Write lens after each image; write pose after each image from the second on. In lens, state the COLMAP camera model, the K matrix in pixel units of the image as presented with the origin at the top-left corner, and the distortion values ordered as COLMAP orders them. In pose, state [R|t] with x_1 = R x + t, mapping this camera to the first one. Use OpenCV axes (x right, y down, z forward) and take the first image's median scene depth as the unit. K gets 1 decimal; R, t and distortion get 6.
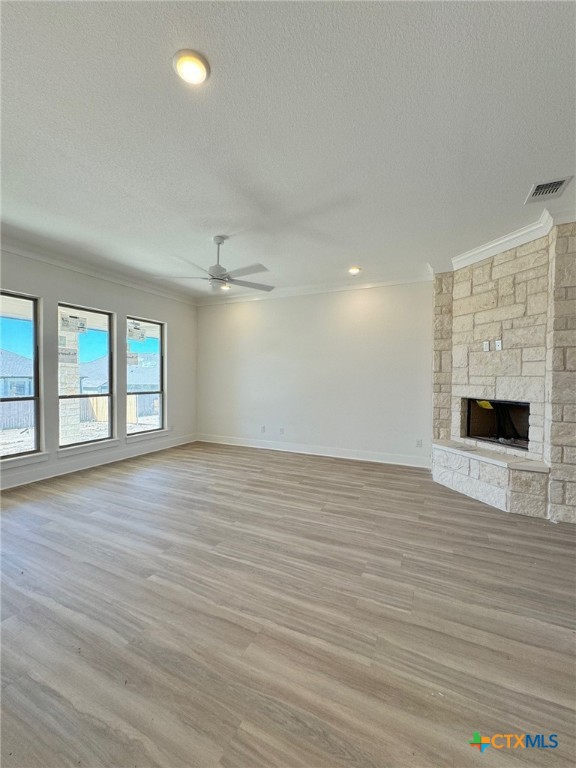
lens RADIAL K [[323.2, 0, 280.7], [0, 323.2, 387.7], [0, 0, 1]] dist [-0.002824, 0.000449]
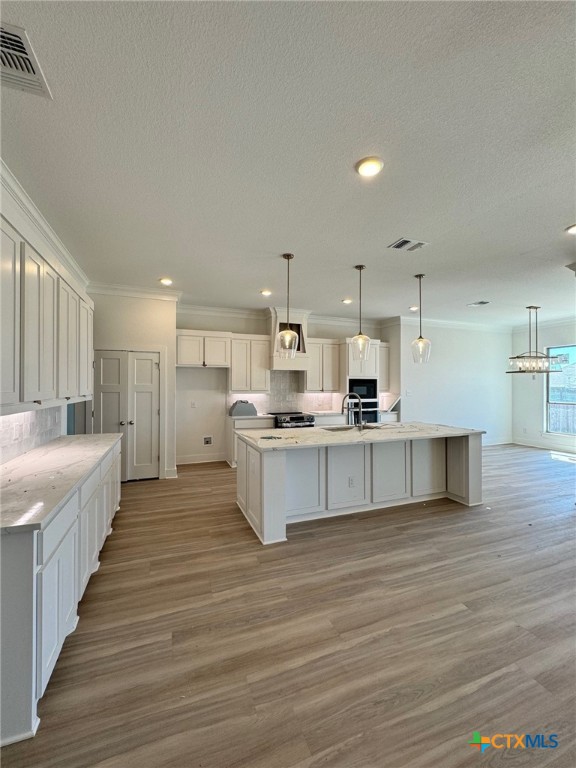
lens RADIAL K [[323.2, 0, 289.7], [0, 323.2, 383.9], [0, 0, 1]] dist [-0.002824, 0.000449]
pose [[-0.670958, -0.009002, -0.741441, 0.953098], [-0.029152, 0.999473, 0.014246, -0.115220], [0.740922, 0.031173, -0.670867, 1.744246]]
